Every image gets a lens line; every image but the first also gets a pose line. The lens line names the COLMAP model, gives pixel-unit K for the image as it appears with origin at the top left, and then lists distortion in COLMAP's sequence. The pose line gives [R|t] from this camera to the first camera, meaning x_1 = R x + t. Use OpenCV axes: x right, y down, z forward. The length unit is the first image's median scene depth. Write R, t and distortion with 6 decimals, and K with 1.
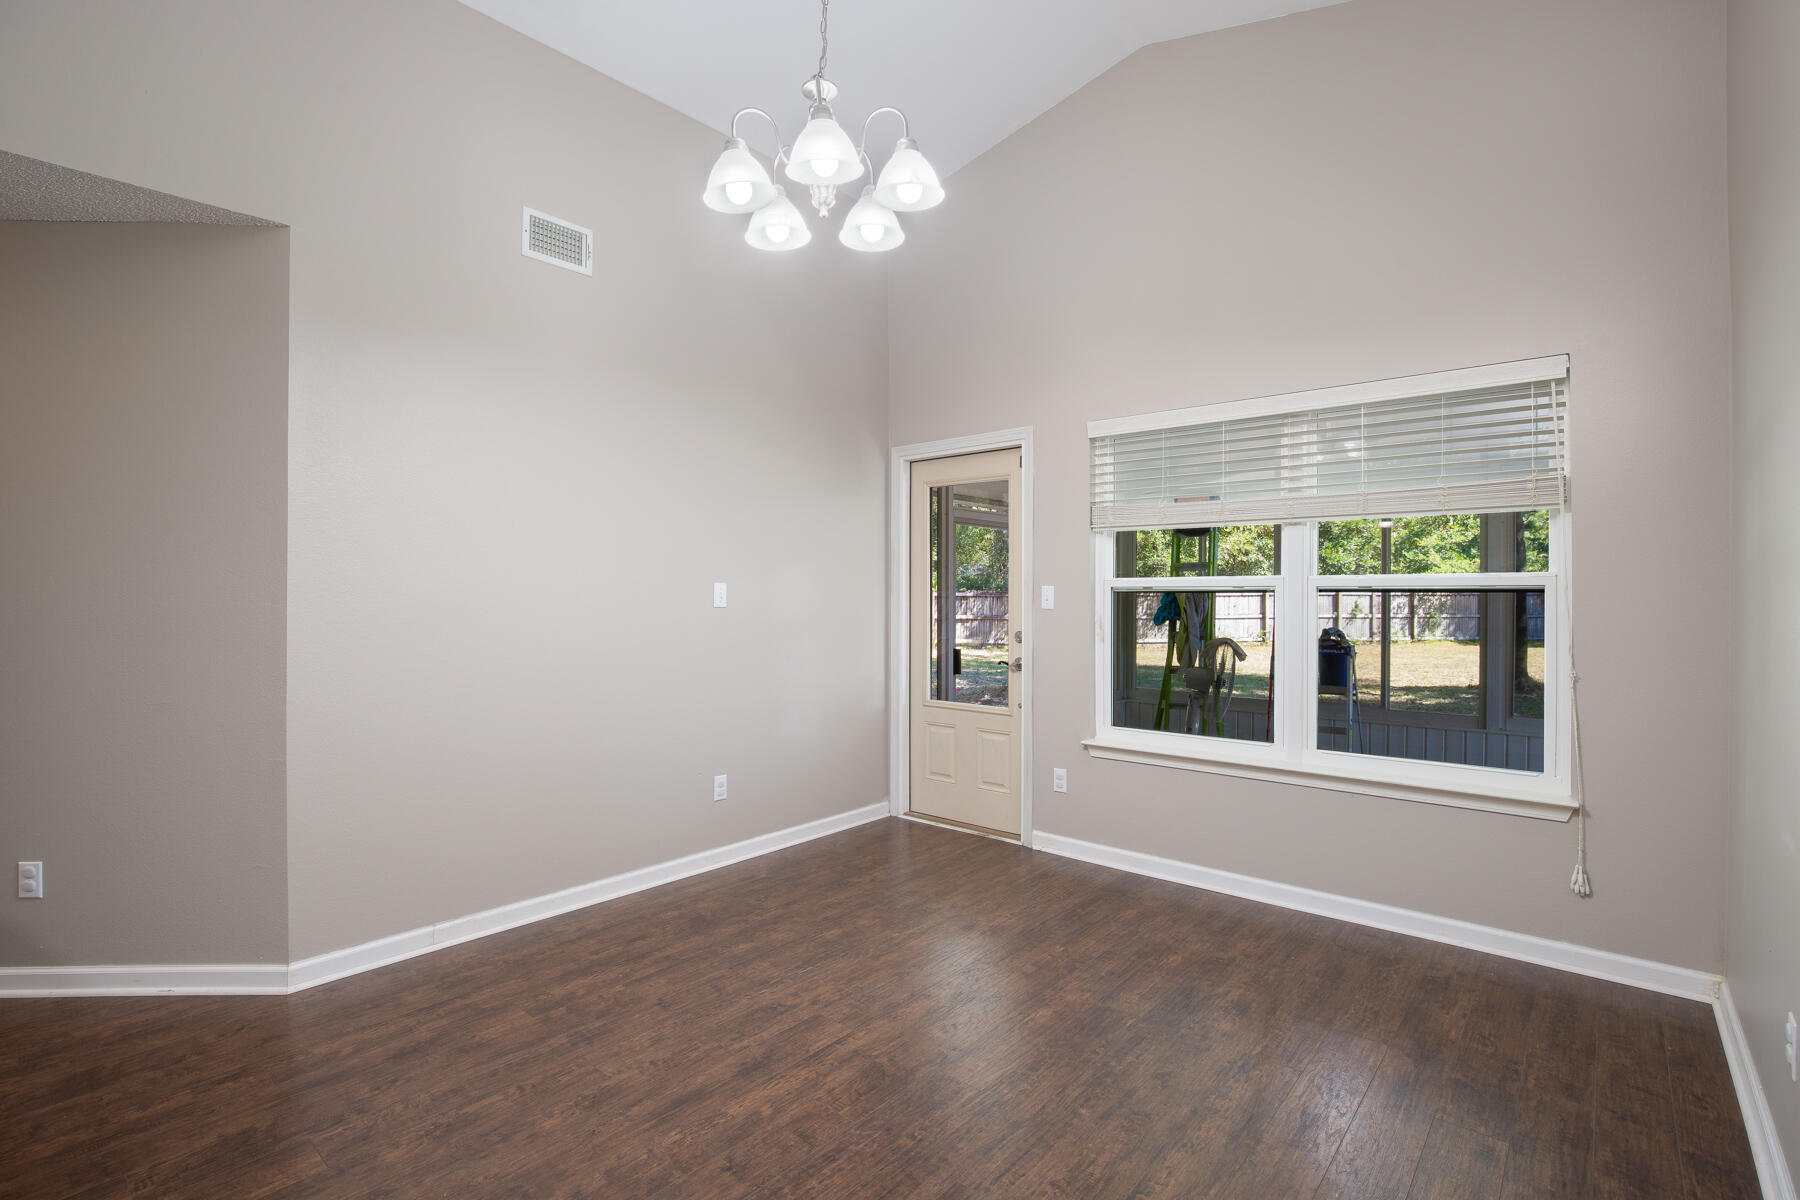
lens RADIAL K [[830.2, 0, 891.9], [0, 830.2, 594.8], [0, 0, 1]] dist [-0.021303, 0.001107]
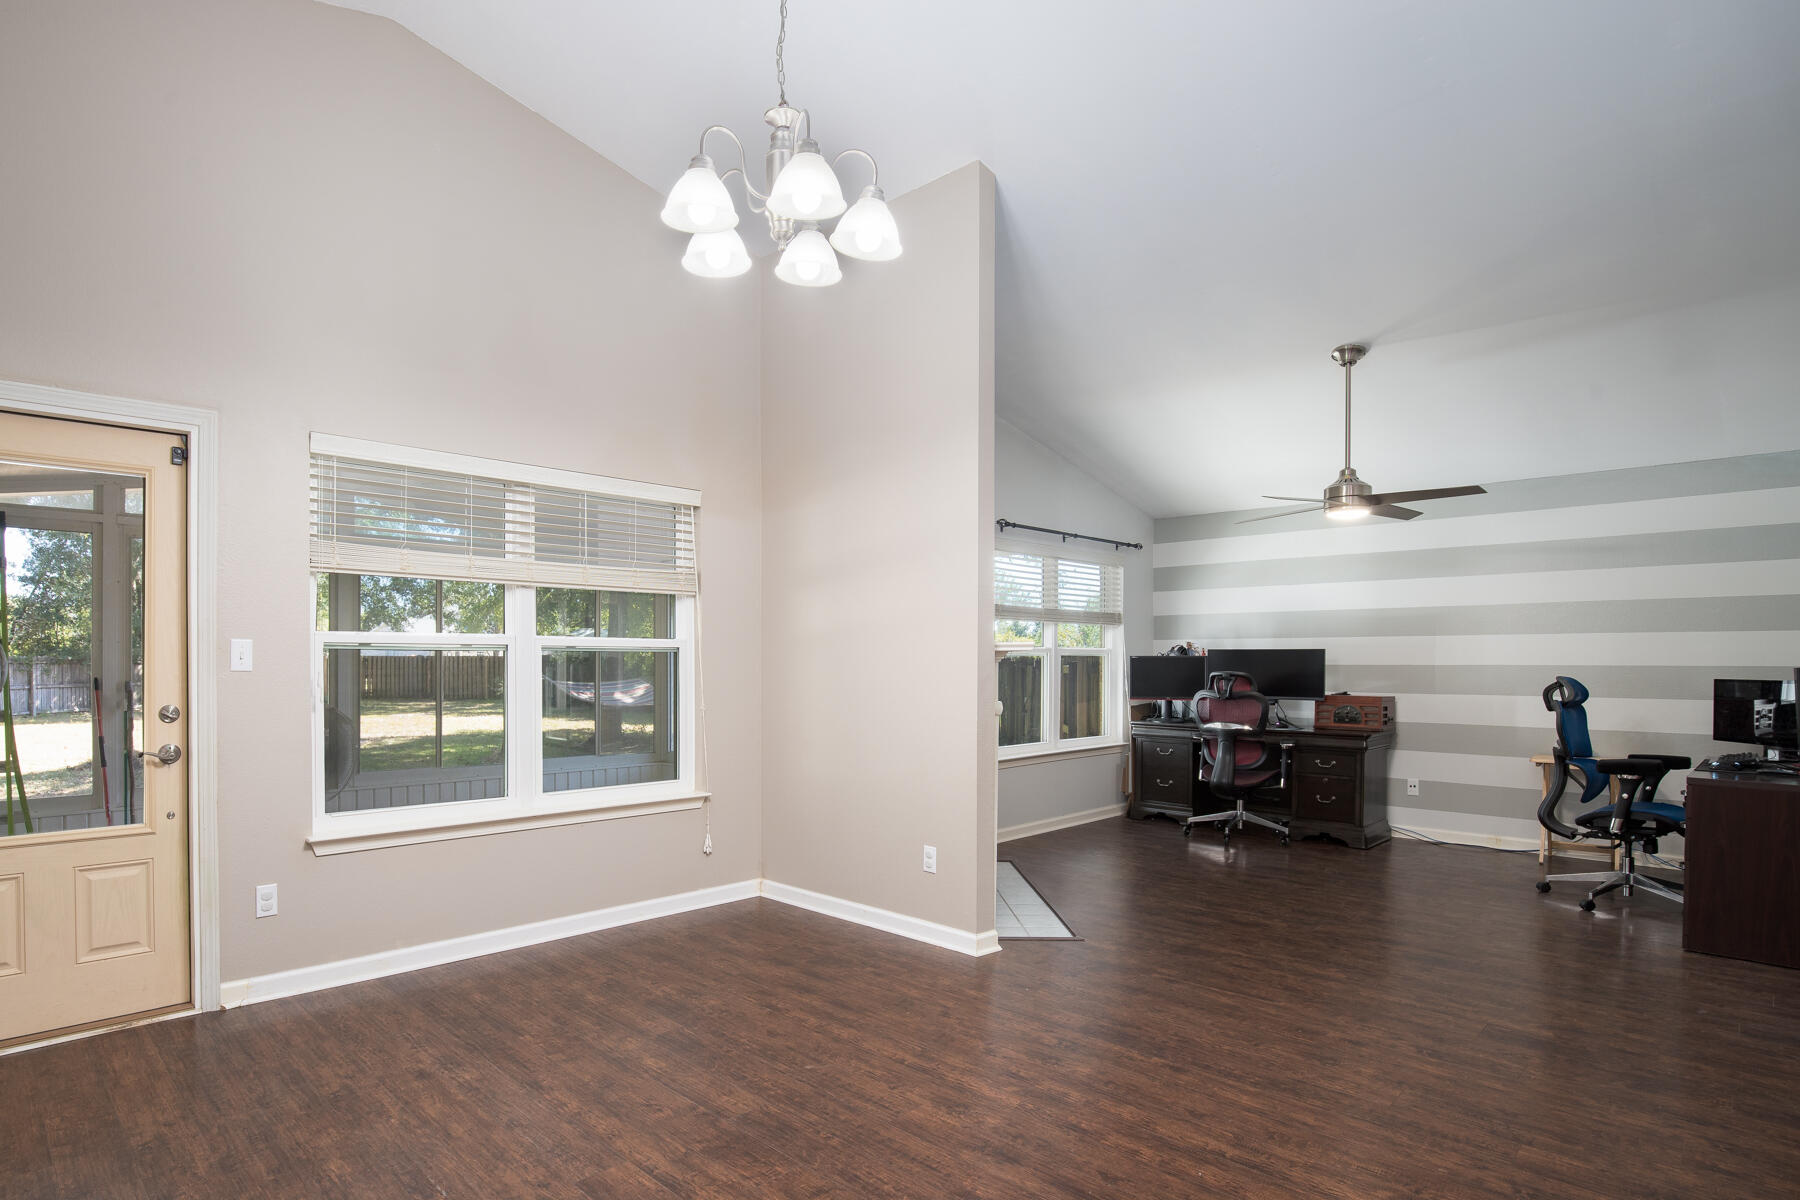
lens RADIAL K [[952.0, 0, 817.3], [0, 952.0, 661.3], [0, 0, 1]] dist [-0.013809, -0.000956]
pose [[0.100360, -0.001224, 0.994950, -0.727212], [-0.002081, 0.999997, 0.001440, 0.008274], [-0.994949, -0.002215, 0.100357, 0.517301]]
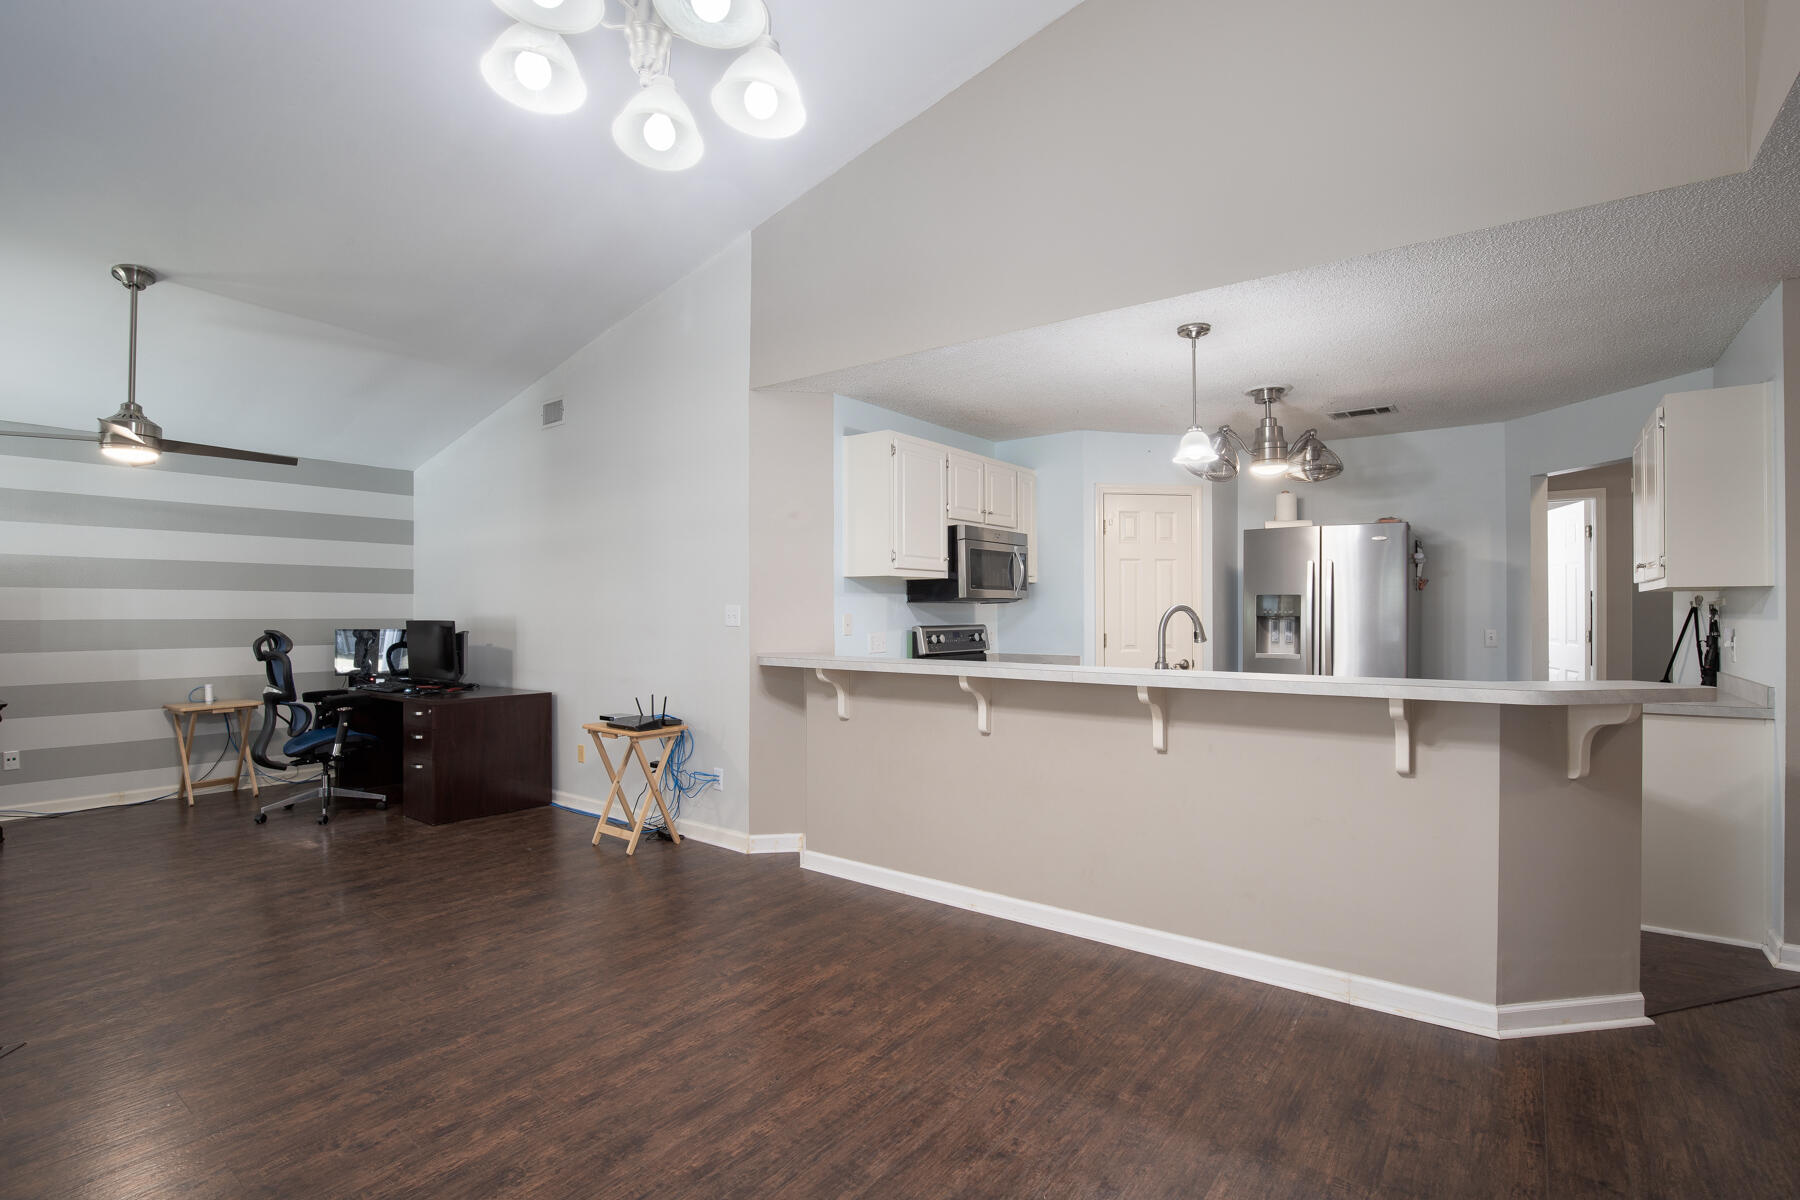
lens RADIAL K [[830.2, 0, 905.7], [0, 830.2, 604.3], [0, 0, 1]] dist [-0.021303, 0.001107]
pose [[-0.998422, -0.004776, -0.055958, -0.169288], [-0.004300, 0.999953, -0.008635, -0.006570], [0.055996, -0.008381, -0.998396, 1.054944]]
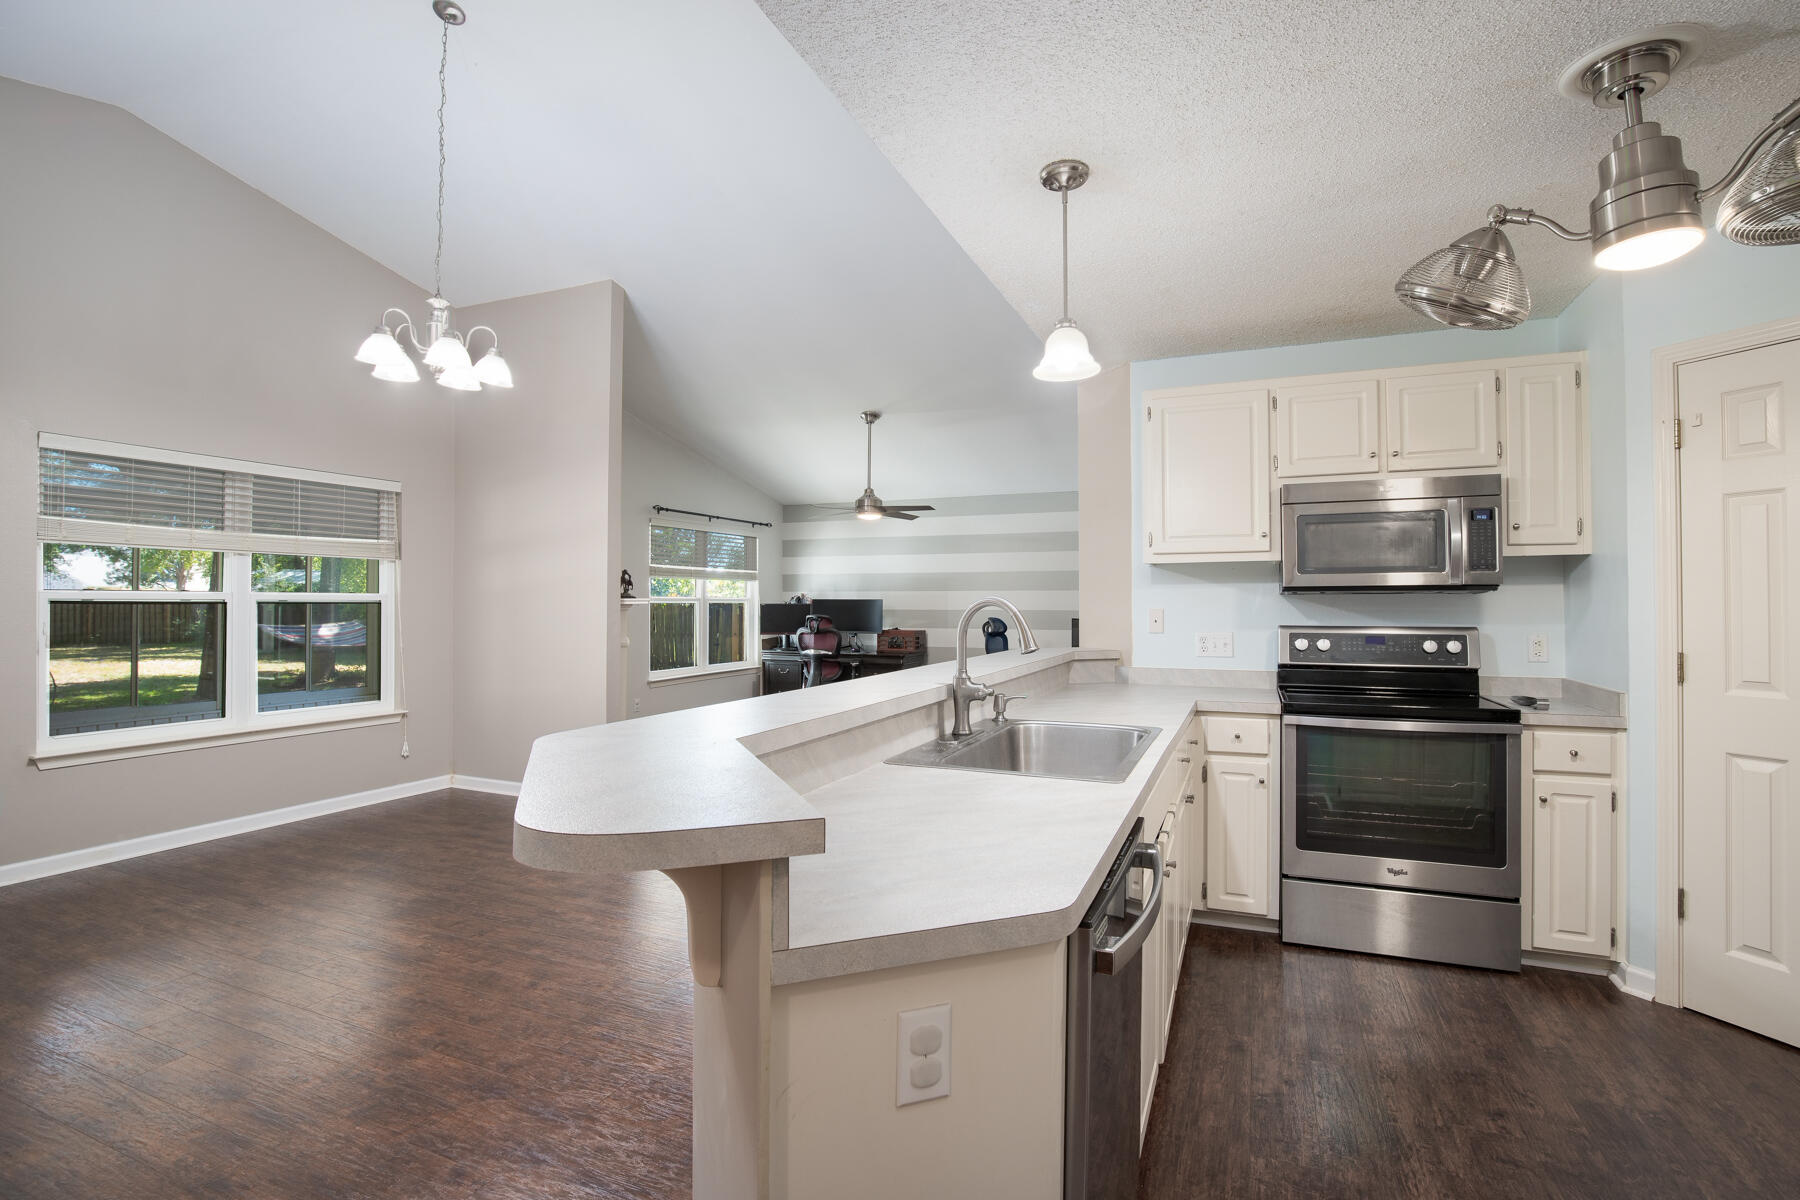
lens RADIAL K [[830.2, 0, 909.4], [0, 830.2, 590.3], [0, 0, 1]] dist [-0.021303, 0.001107]
pose [[-0.299537, 0.011922, 0.954010, -1.190448], [-0.002549, 0.999908, -0.013296, -0.011500], [-0.954081, -0.006415, -0.299479, 0.358767]]
